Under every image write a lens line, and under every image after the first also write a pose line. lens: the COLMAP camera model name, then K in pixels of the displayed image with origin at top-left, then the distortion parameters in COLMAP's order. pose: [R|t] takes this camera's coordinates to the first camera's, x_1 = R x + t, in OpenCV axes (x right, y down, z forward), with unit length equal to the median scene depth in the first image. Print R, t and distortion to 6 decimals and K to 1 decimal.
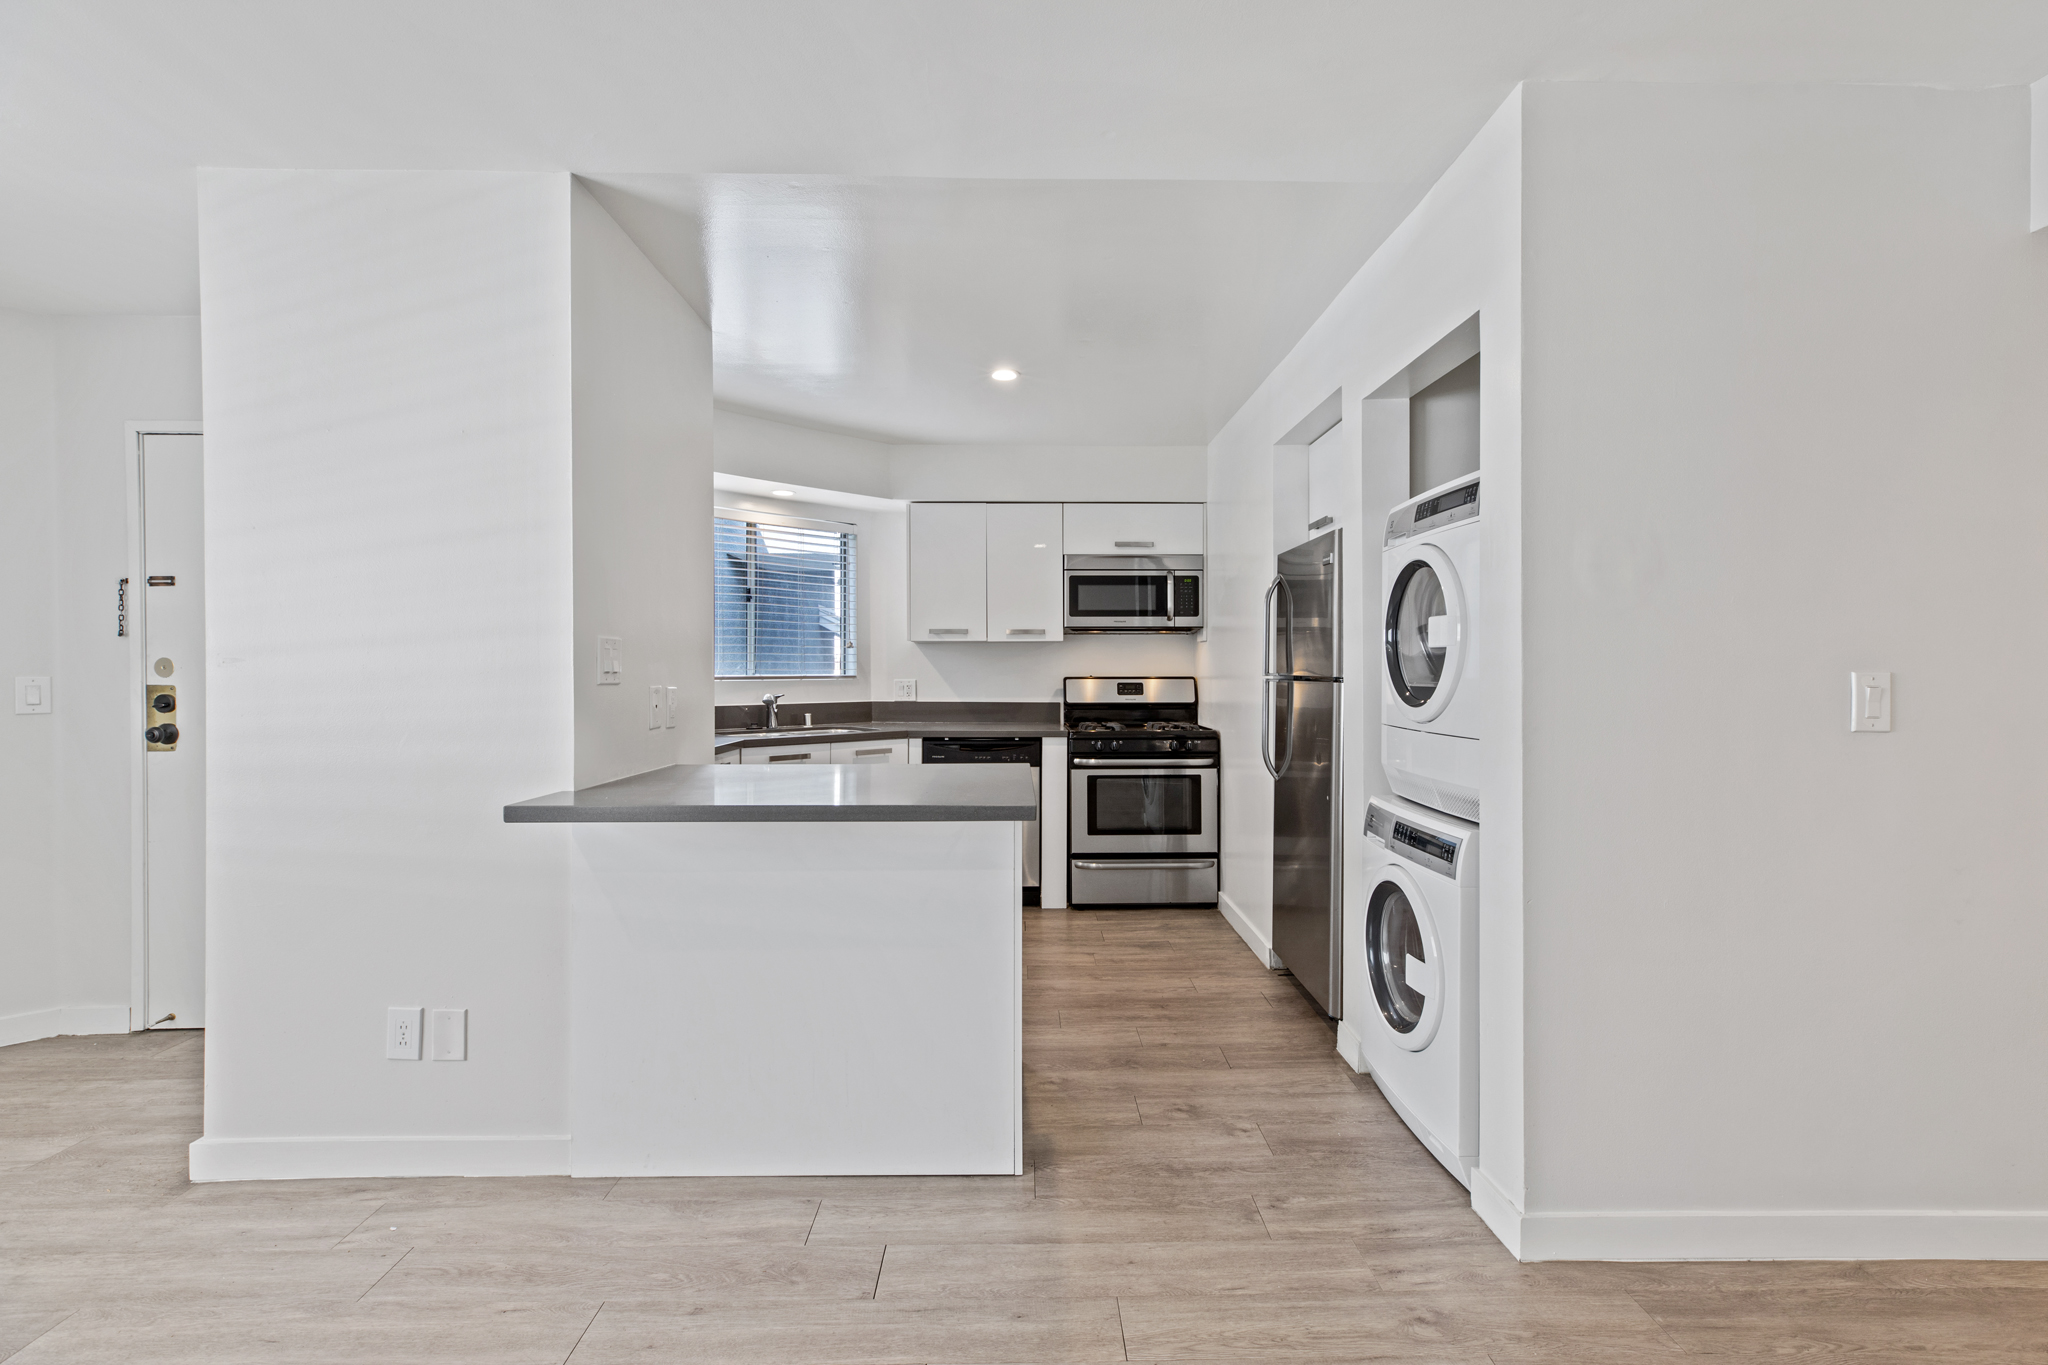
lens RADIAL K [[912.9, 0, 1027.4], [0, 912.9, 672.4], [0, 0, 1]] dist [0.006429, 0.000567]
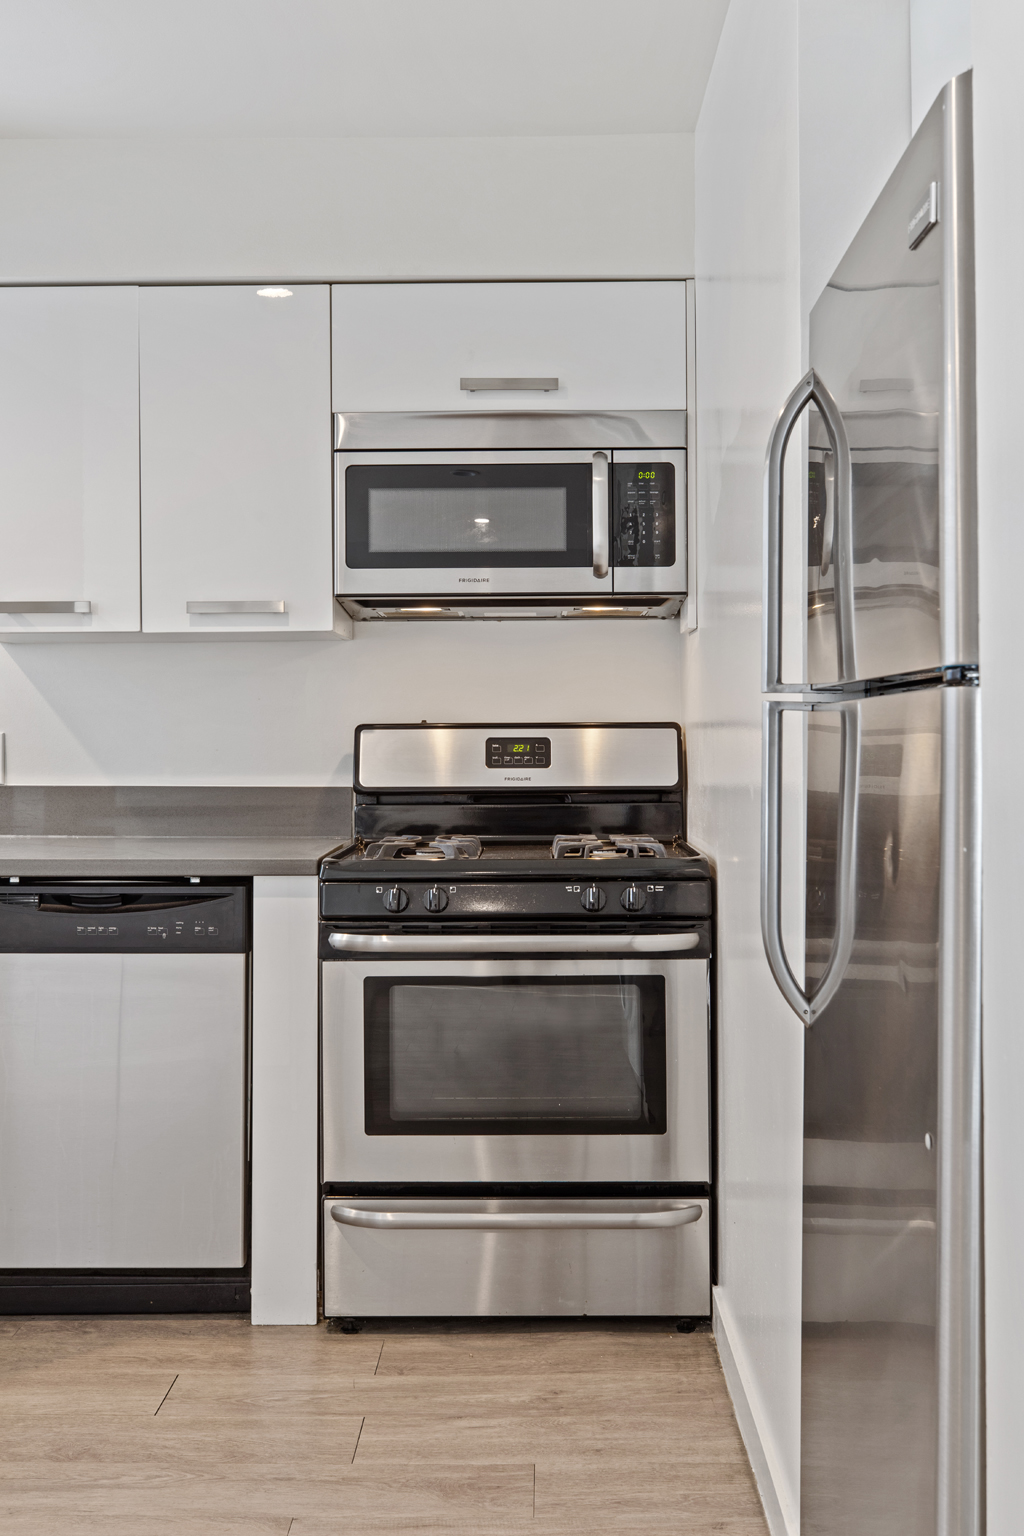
lens RADIAL K [[1513.9, 0, 508.5], [0, 1513.9, 725.4], [0, 0, 1]] dist [0.008244, 0.004054]
pose [[0.999428, -0.002182, -0.033741, 0.147579], [0.001677, 0.999886, -0.014996, 0.017789], [0.033770, 0.014931, 0.999318, 0.372307]]
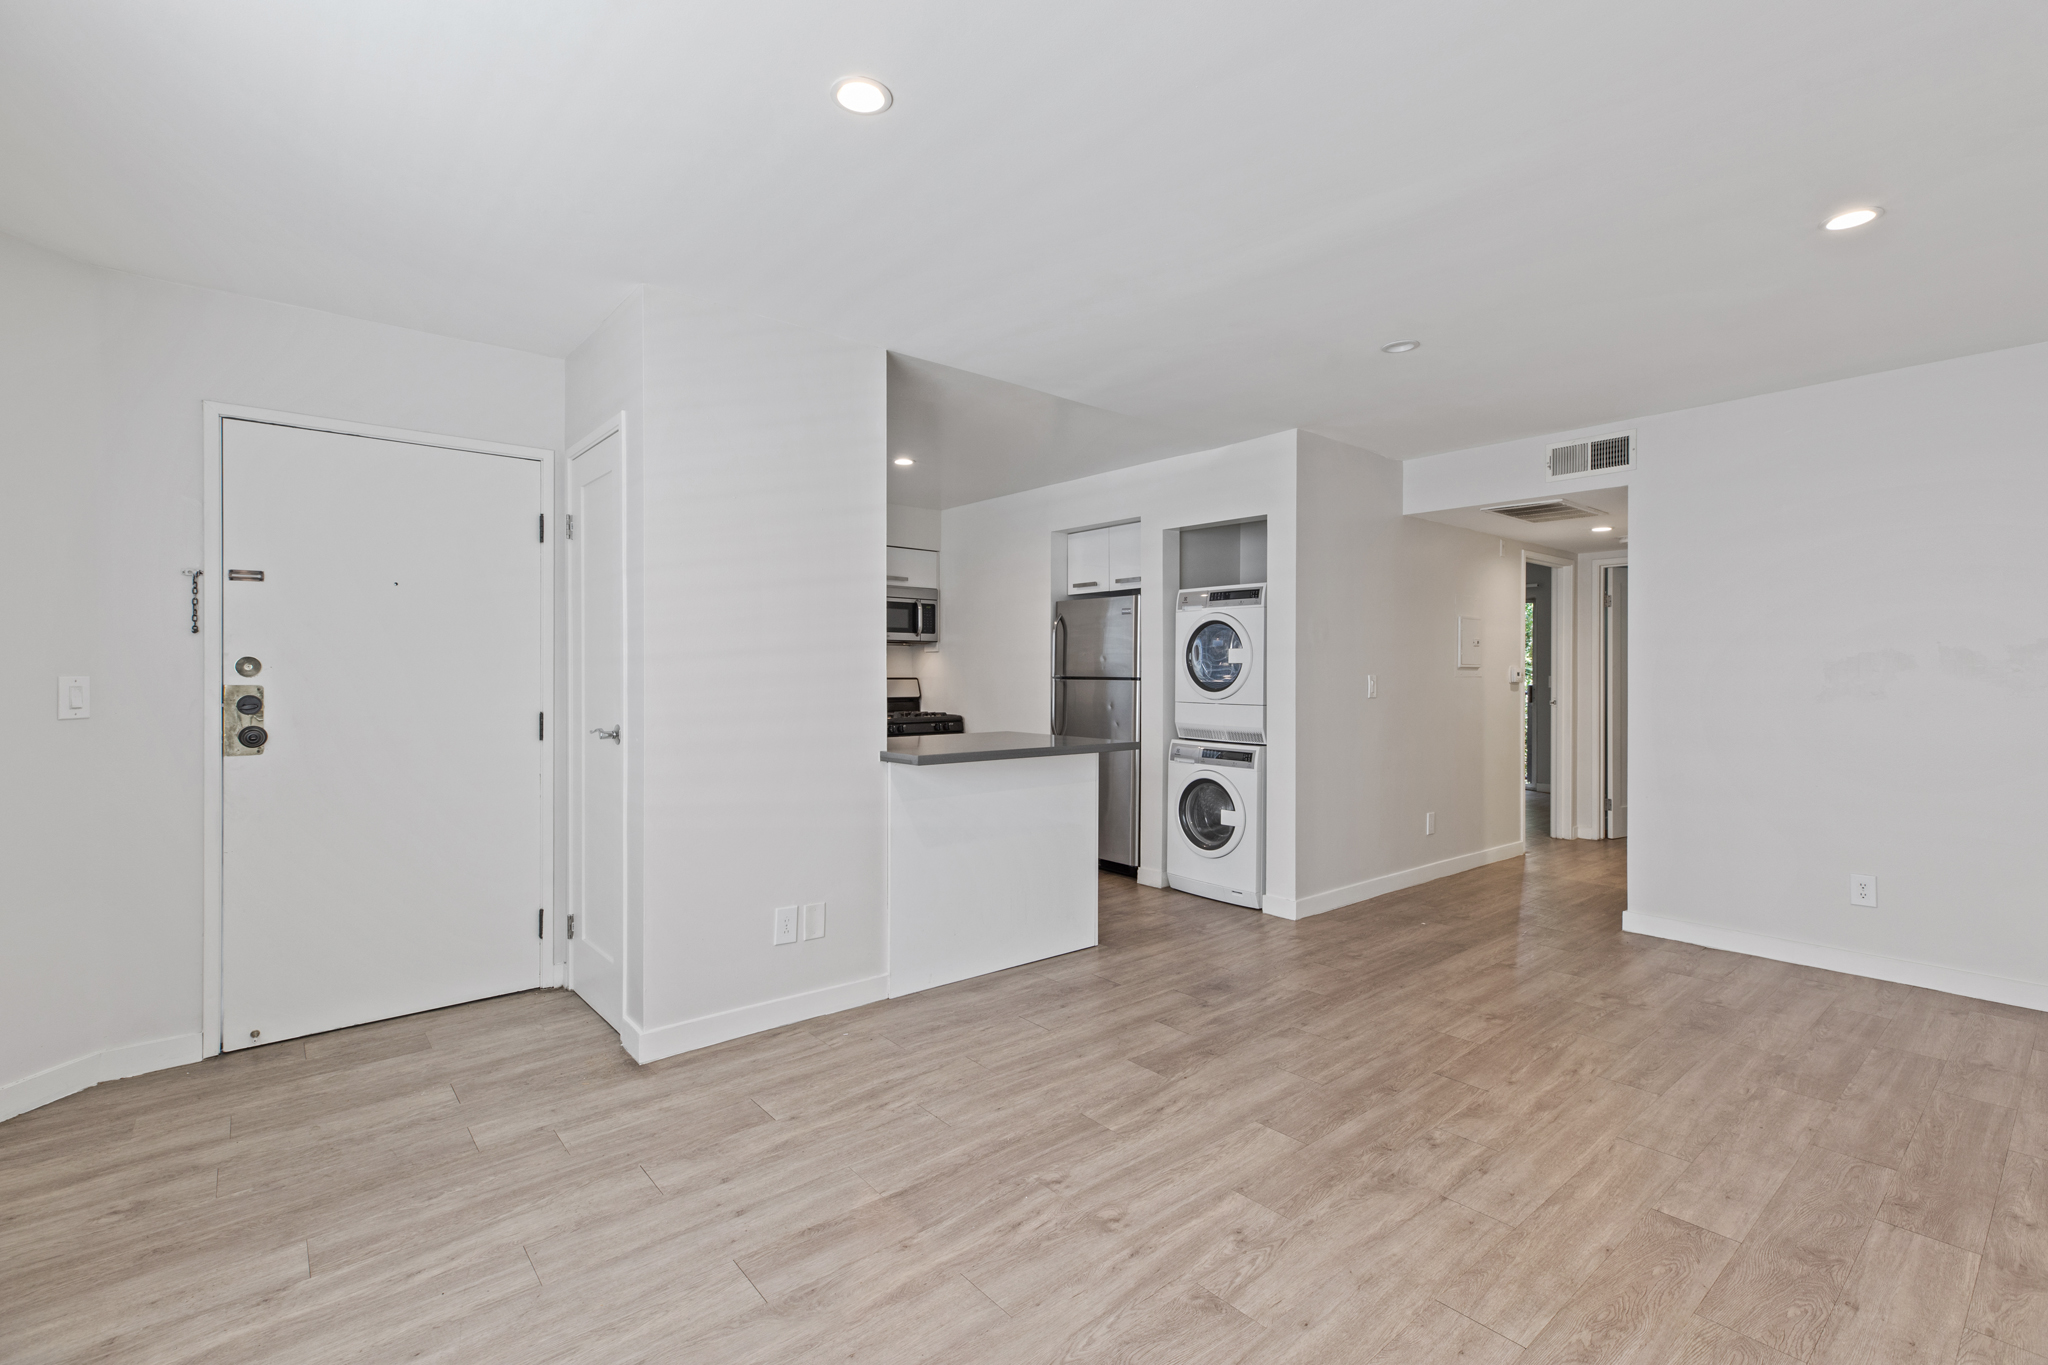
lens RADIAL K [[917.2, 0, 1024.8], [0, 917.2, 669.4], [0, 0, 1]] dist [0.008165, 0.000498]
pose [[0.773674, 0.005961, 0.633556, -0.628885], [-0.002326, 0.999976, -0.006567, 0.001177], [-0.633580, 0.003607, 0.773669, -0.168567]]
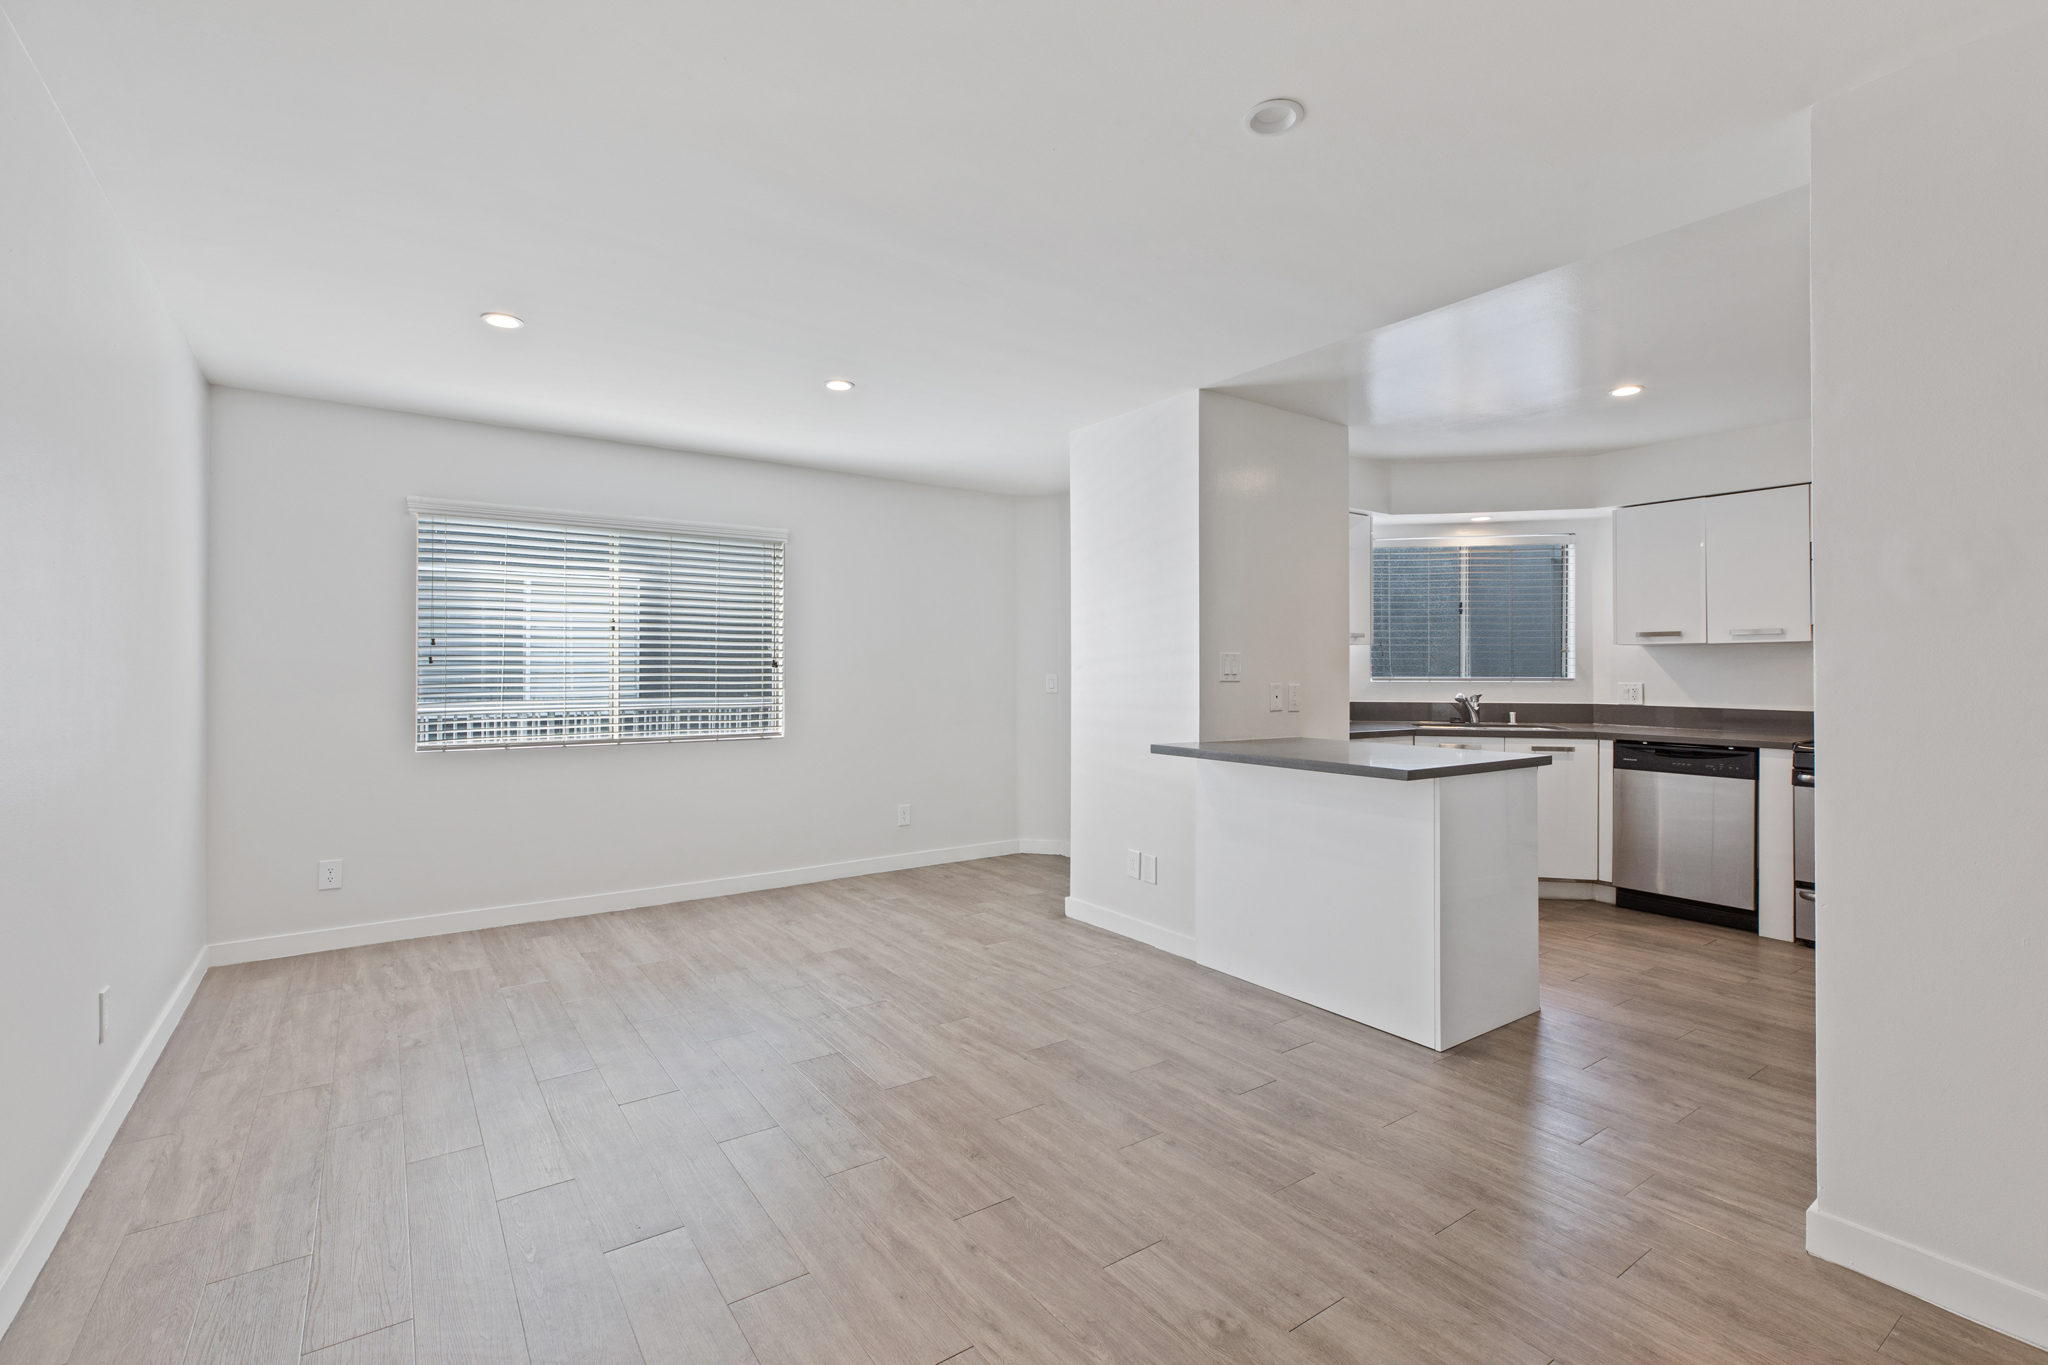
lens RADIAL K [[917.2, 0, 1024.8], [0, 917.2, 669.4], [0, 0, 1]] dist [0.008165, 0.000498]
pose [[0.566999, 0.001528, -0.823717, 0.363575], [-0.005849, 0.999981, -0.002171, -0.001077], [0.823698, 0.006049, 0.566996, -0.126999]]
